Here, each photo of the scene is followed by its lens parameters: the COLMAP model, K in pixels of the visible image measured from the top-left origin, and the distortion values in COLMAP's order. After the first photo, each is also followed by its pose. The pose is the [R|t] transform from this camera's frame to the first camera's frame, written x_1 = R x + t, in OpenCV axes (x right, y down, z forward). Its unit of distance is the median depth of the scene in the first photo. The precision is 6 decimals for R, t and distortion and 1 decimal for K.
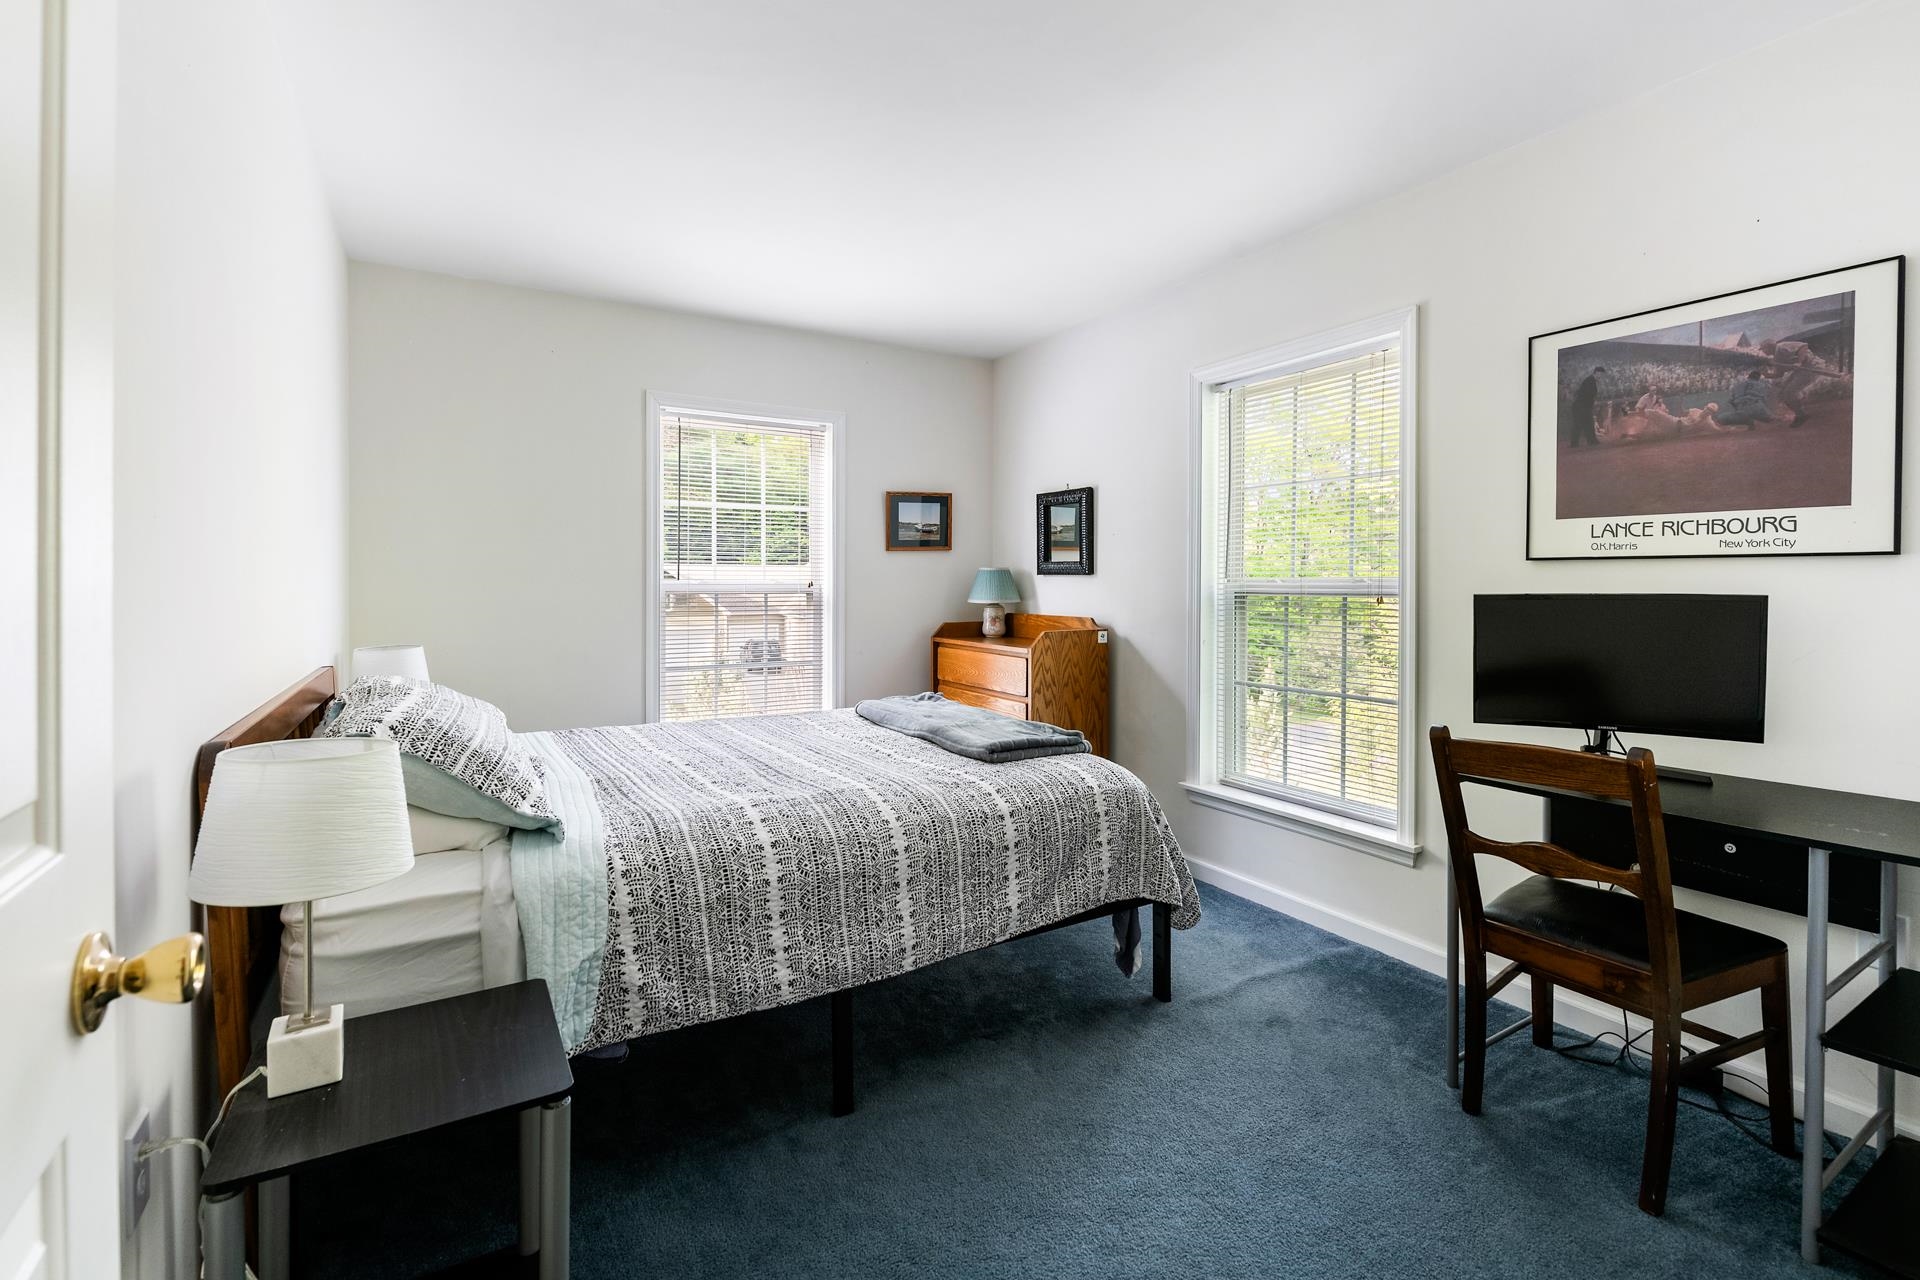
lens RADIAL K [[847.4, 0, 959.0], [0, 847.4, 590.1], [0, 0, 1]] dist [-0.001183, -0.003604]
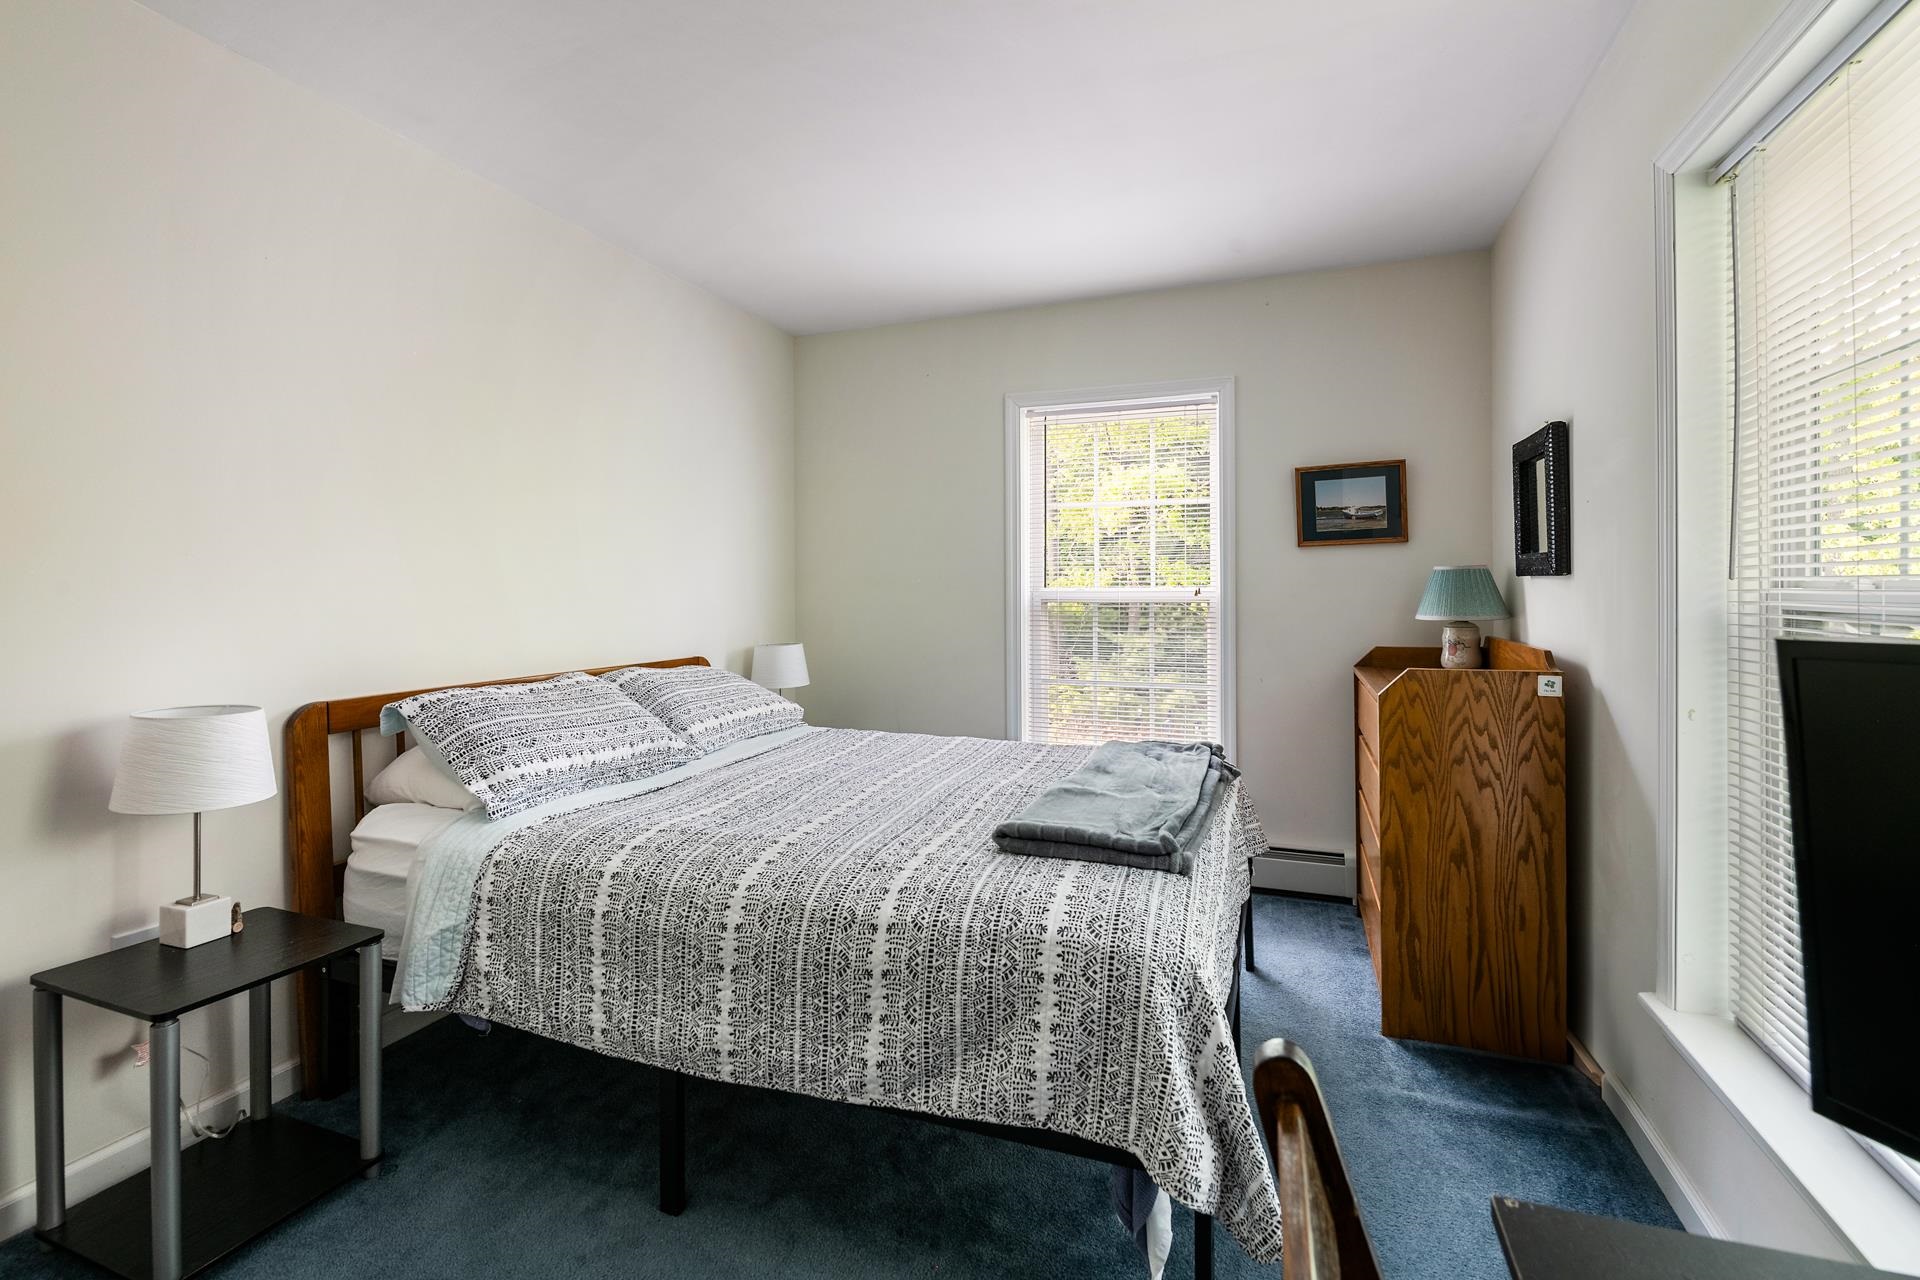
lens RADIAL K [[847.4, 0, 976.1], [0, 847.4, 587.0], [0, 0, 1]] dist [-0.001183, -0.003604]
pose [[0.625678, -0.005184, -0.780064, 0.660650], [-0.002028, 0.999964, -0.008272, -0.008682], [0.780079, 0.006758, 0.625645, 0.633159]]
